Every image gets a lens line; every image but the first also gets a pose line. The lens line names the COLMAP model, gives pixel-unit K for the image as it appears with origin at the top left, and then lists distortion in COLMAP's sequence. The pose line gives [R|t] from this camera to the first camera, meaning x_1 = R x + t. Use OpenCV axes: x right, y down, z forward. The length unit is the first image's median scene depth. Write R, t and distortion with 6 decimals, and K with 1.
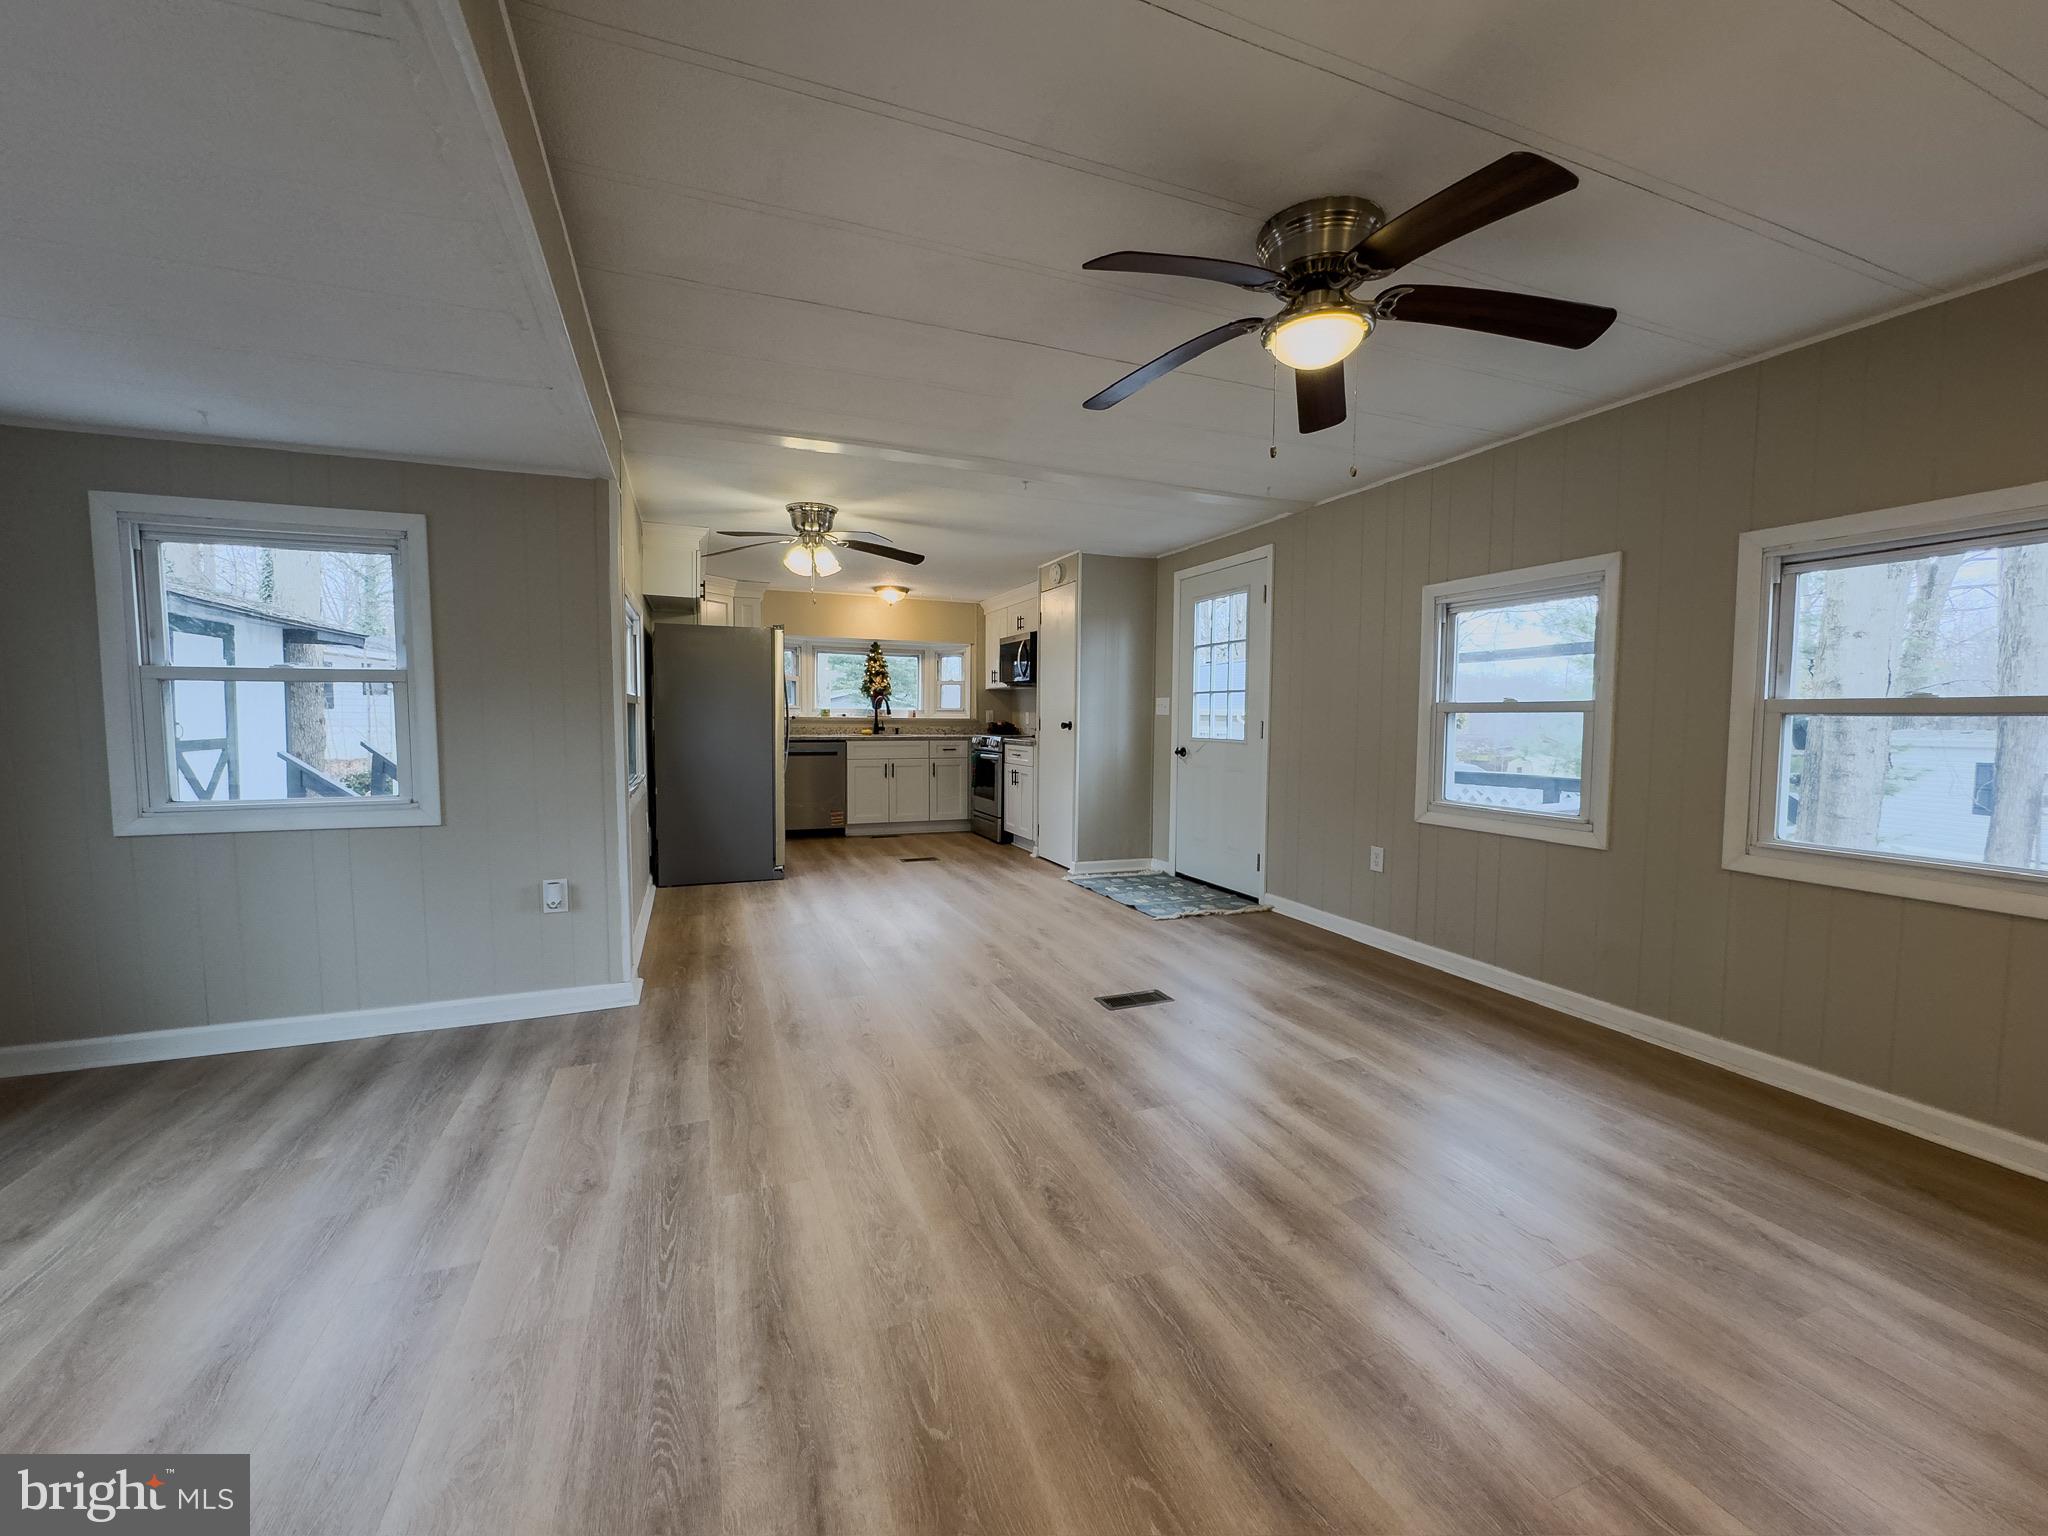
lens RADIAL K [[811.8, 0, 1014.7], [0, 811.8, 765.5], [0, 0, 1]] dist [-0.002558, -0.000627]
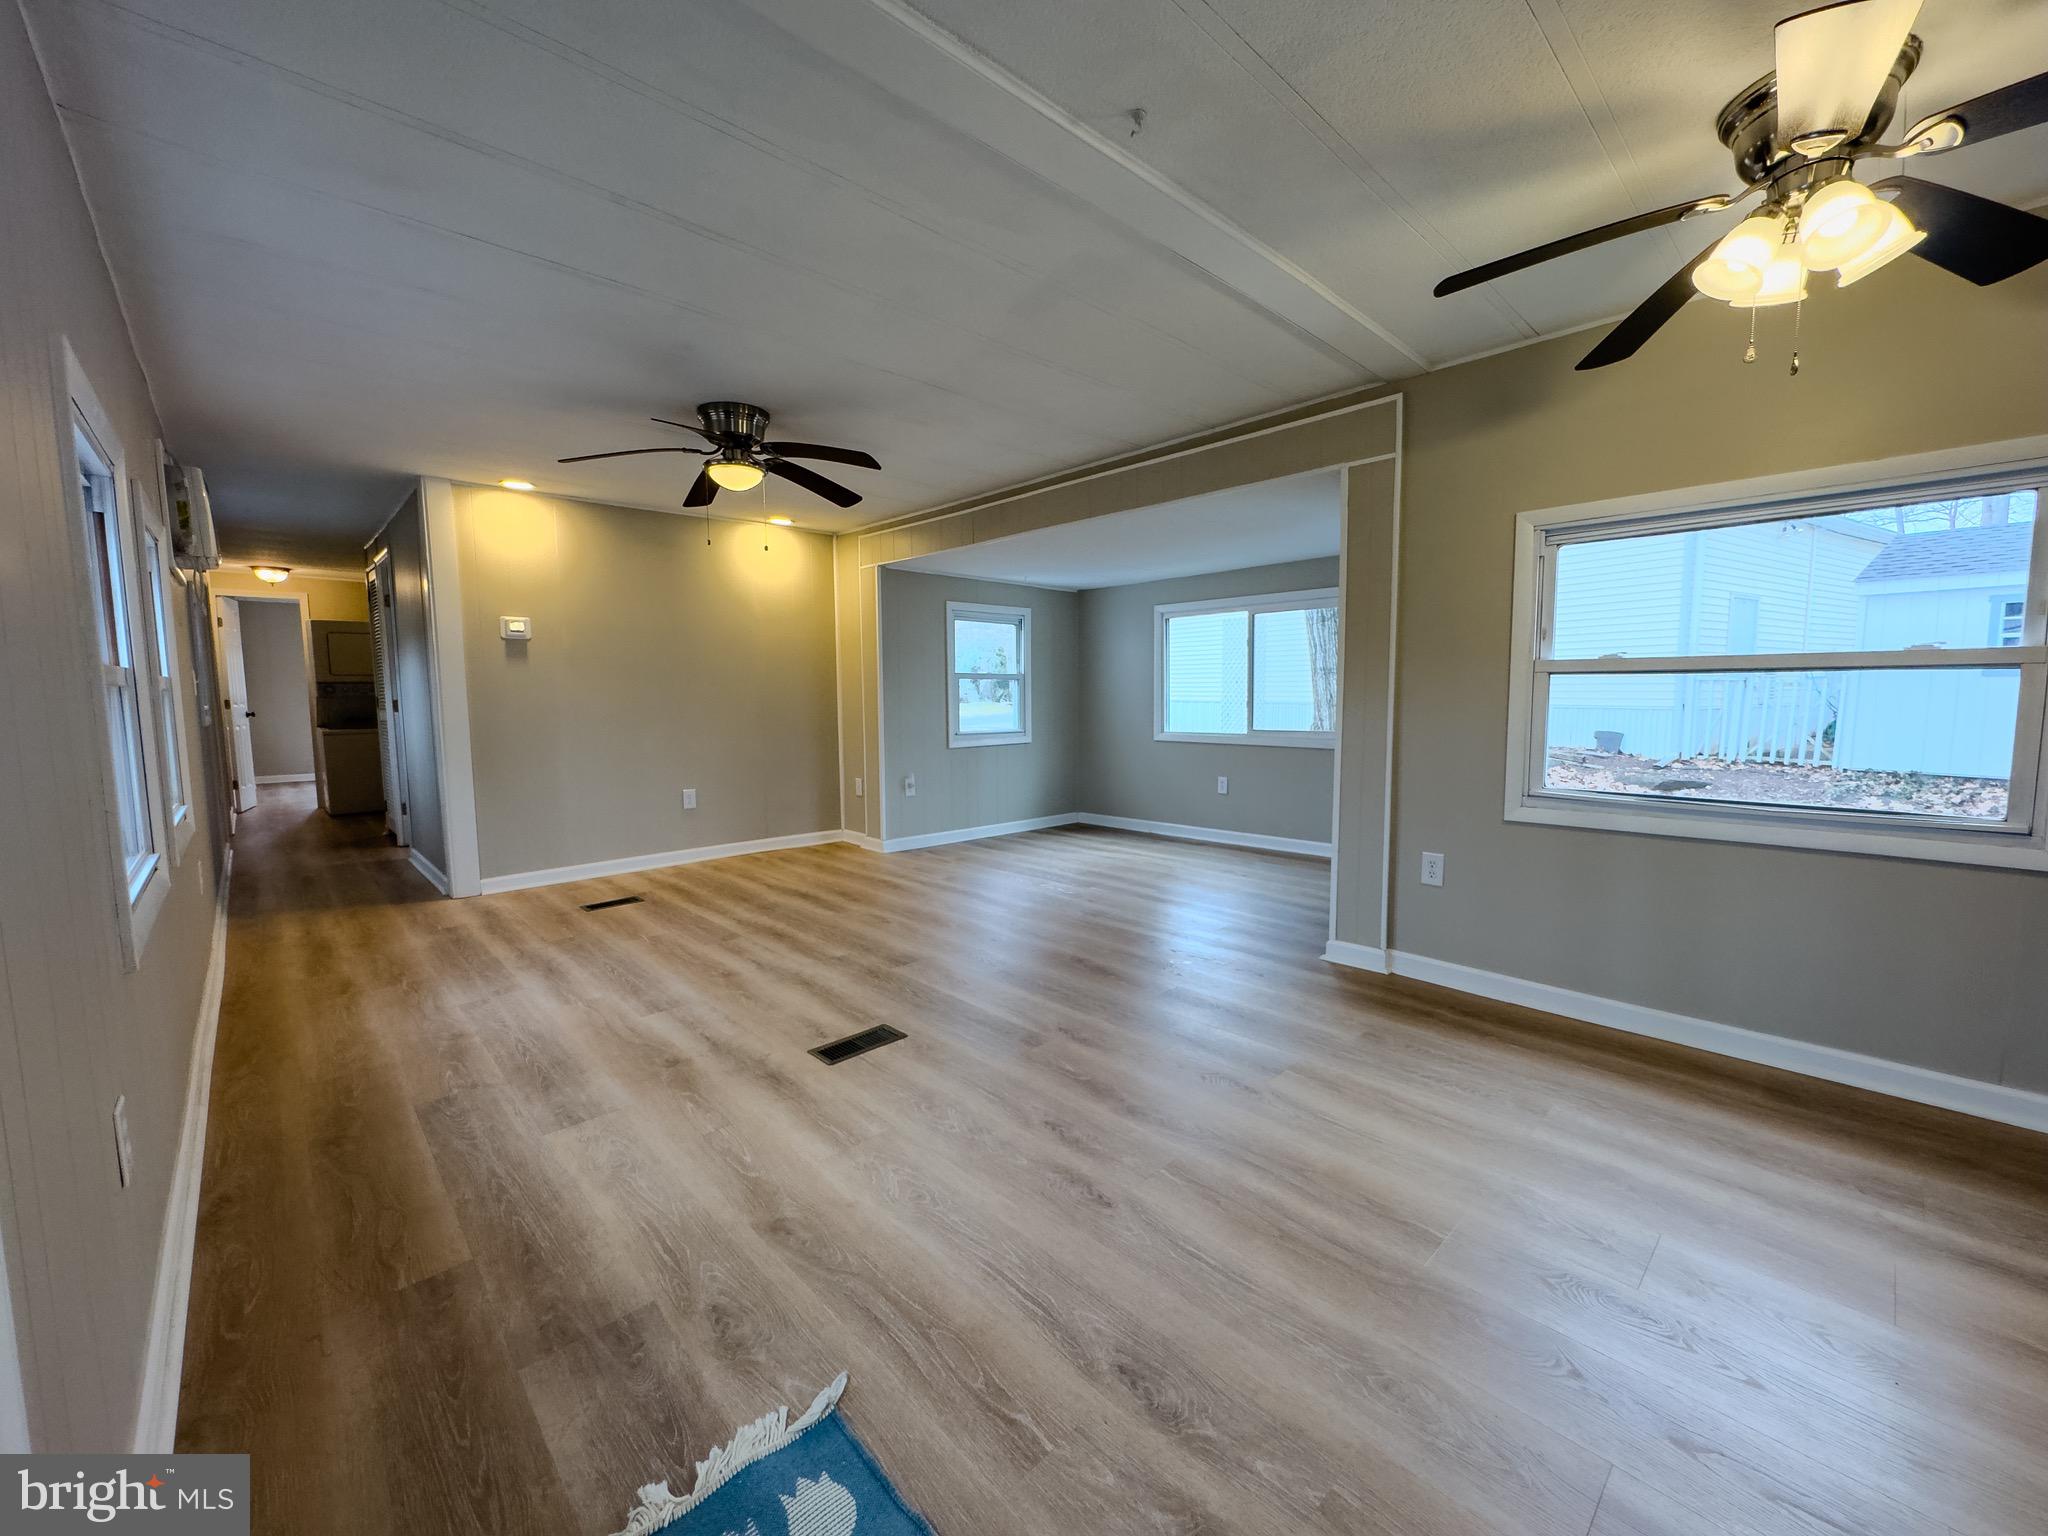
lens RADIAL K [[811.8, 0, 1008.8], [0, 811.8, 772.5], [0, 0, 1]] dist [-0.002558, -0.000627]
pose [[-0.932051, 0.039151, -0.360206, 0.125441], [-0.019728, 0.987187, 0.158345, -0.046836], [0.361790, 0.154692, -0.919336, 0.763514]]
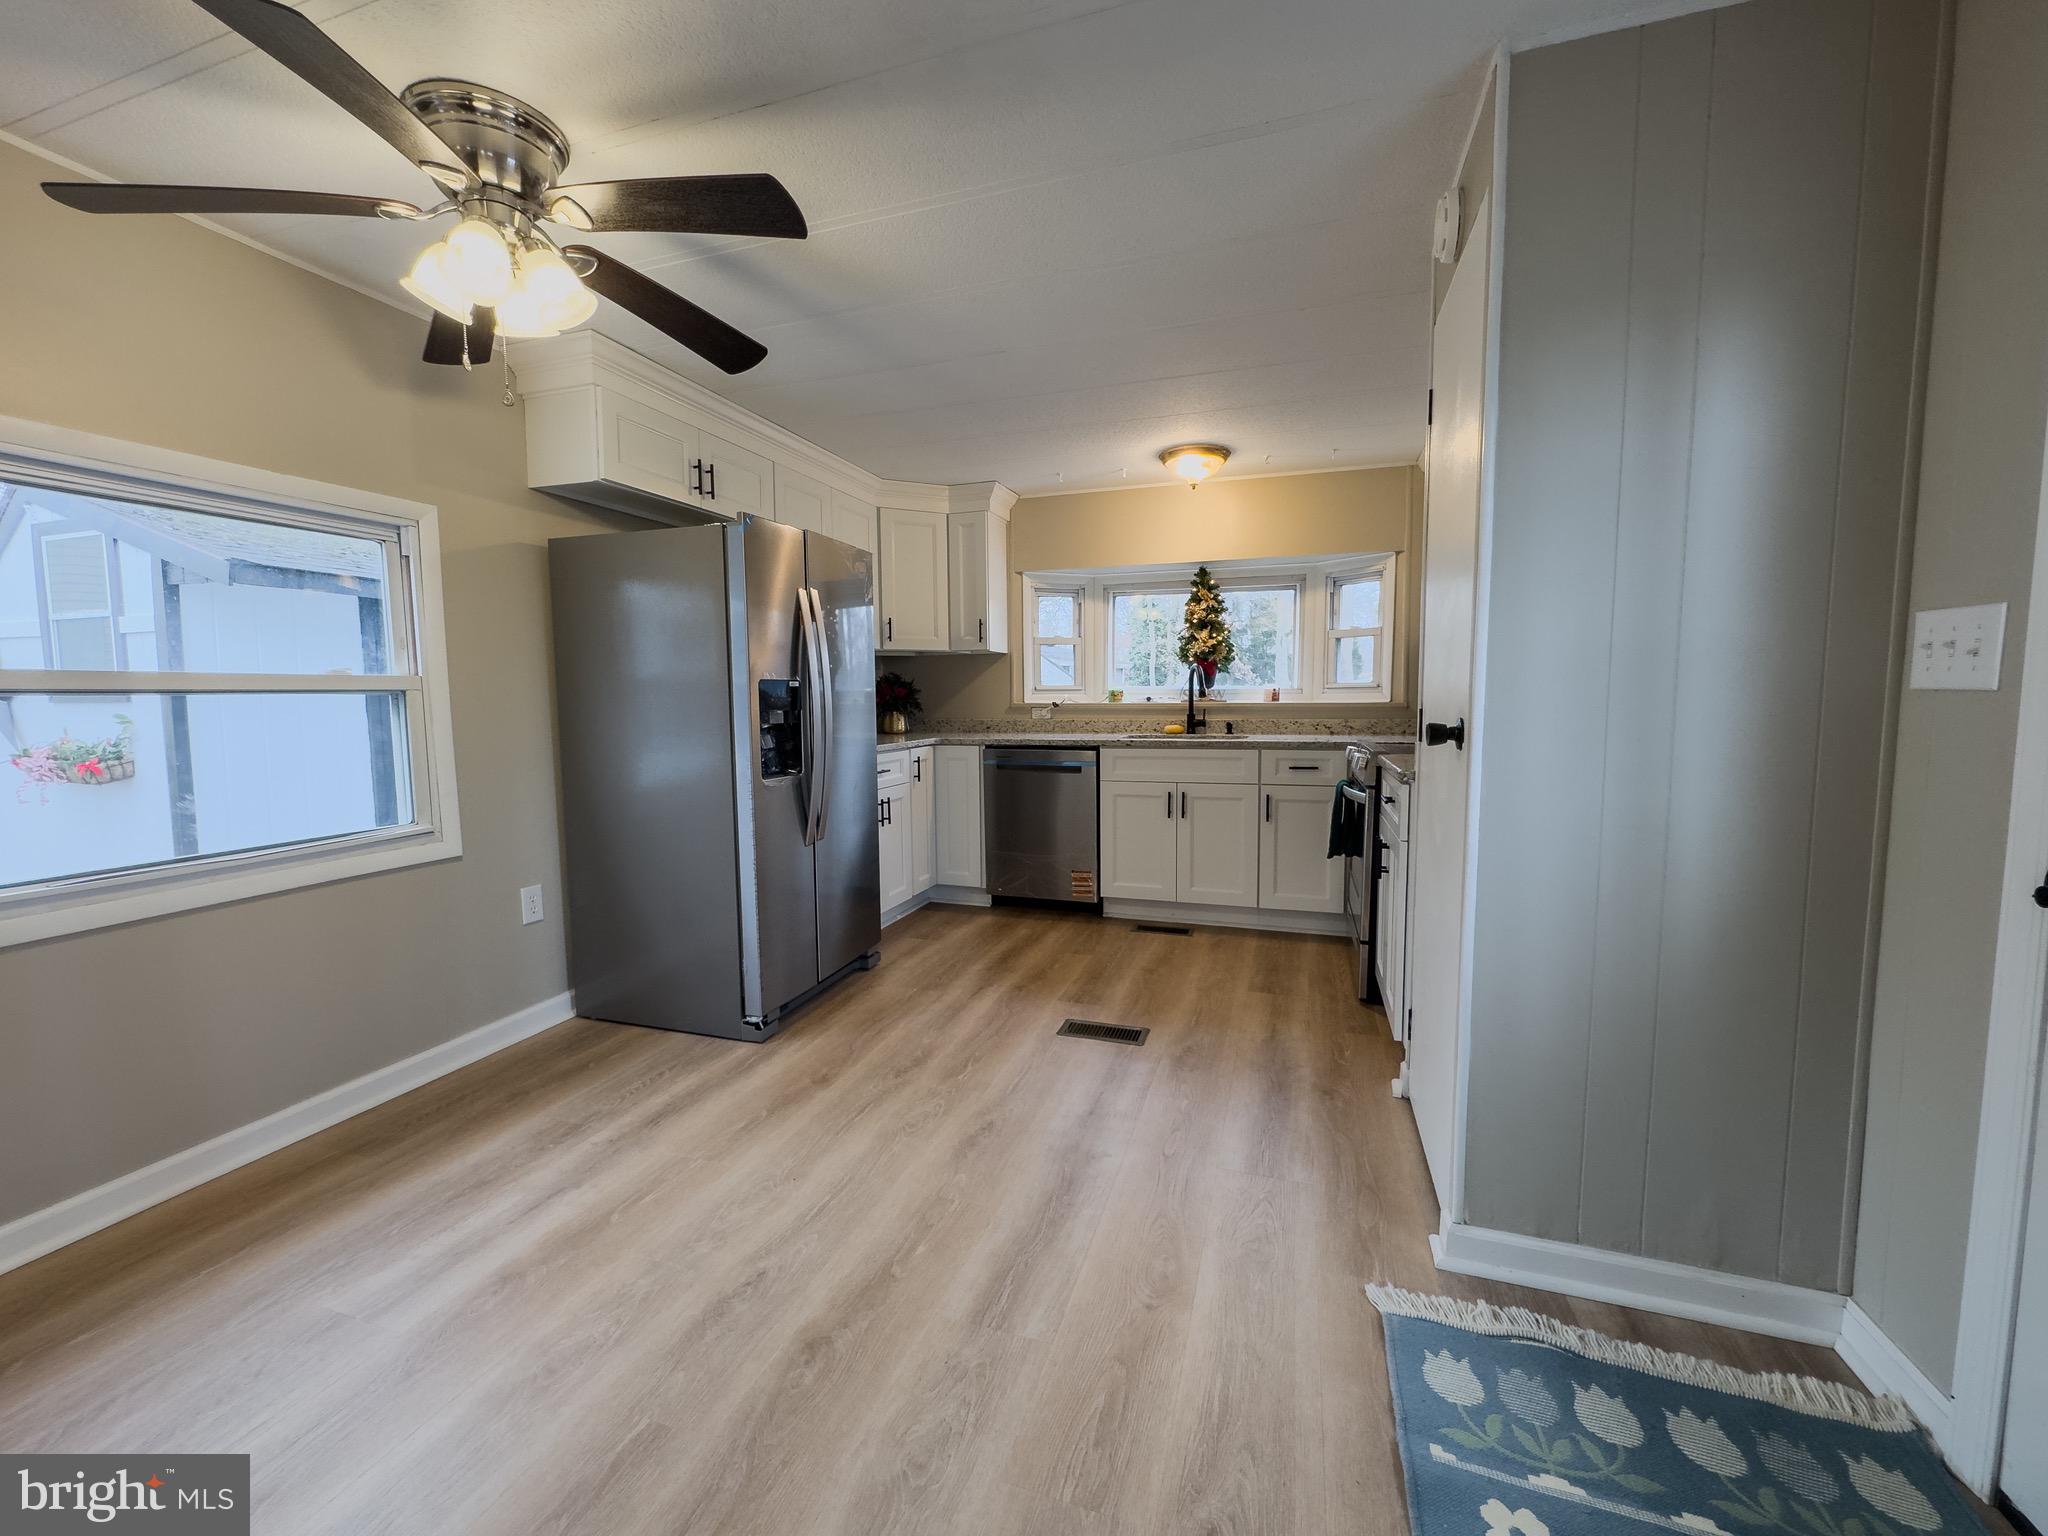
lens RADIAL K [[811.8, 0, 1038.7], [0, 811.8, 762.9], [0, 0, 1]] dist [-0.002558, -0.000627]
pose [[0.768400, 0.037563, -0.638867, 0.103191], [-0.026161, 0.999285, 0.027289, -0.031026], [0.639435, -0.004256, 0.768833, 0.510327]]
